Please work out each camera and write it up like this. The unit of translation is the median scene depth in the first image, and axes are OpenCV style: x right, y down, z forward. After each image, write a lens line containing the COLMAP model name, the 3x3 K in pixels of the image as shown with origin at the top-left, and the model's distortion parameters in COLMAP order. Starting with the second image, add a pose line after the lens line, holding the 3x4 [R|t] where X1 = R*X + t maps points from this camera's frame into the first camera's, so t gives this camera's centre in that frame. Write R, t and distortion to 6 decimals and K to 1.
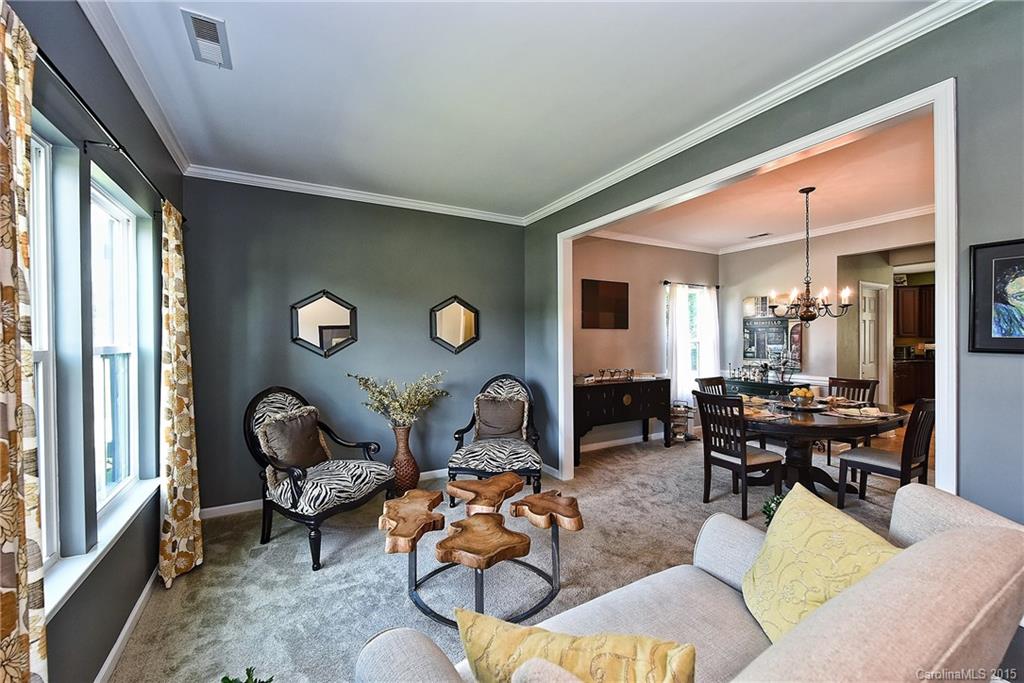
lens RADIAL K [[430.3, 0, 511.4], [0, 430.3, 343.6], [0, 0, 1]] dist [-0.000022, 0.000017]
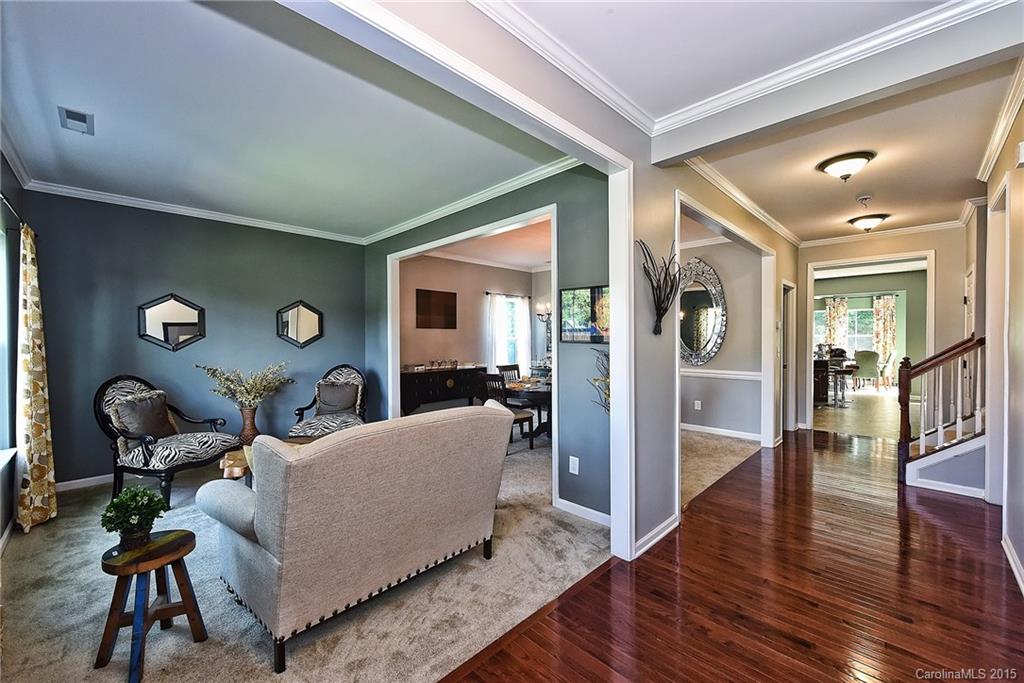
lens RADIAL K [[403.6, 0, 510.2], [0, 403.6, 342.2], [0, 0, 1]] dist [-0.002671, -0.000955]
pose [[0.957189, -0.000410, 0.289462, 0.134293], [0.000141, 1.000000, 0.000948, 0.007187], [-0.289463, -0.000867, 0.957189, -0.330298]]
